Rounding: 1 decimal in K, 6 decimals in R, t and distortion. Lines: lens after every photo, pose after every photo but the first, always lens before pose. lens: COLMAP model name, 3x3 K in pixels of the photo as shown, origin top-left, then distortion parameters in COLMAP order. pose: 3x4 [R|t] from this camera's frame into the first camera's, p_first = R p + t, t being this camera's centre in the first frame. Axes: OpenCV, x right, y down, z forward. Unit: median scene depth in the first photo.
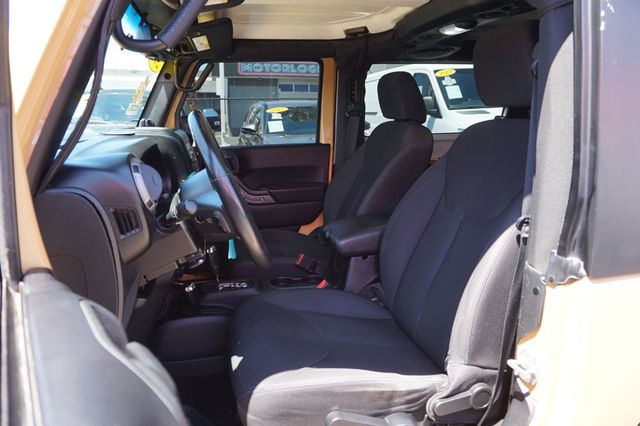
lens RADIAL K [[442.1, 0, 319.9], [0, 442.1, 212.2], [0, 0, 1]] dist [-0.031907, 0.034829]
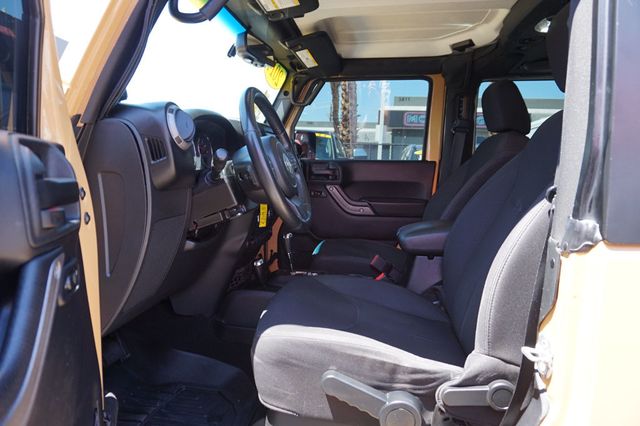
lens RADIAL K [[442.1, 0, 310.8], [0, 442.1, 206.8], [0, 0, 1]] dist [-0.031907, 0.034829]
pose [[0.928064, 0.069726, -0.365835, 0.314912], [-0.113985, 0.988357, -0.100785, 0.184844], [0.354548, 0.135235, 0.925206, 0.009928]]
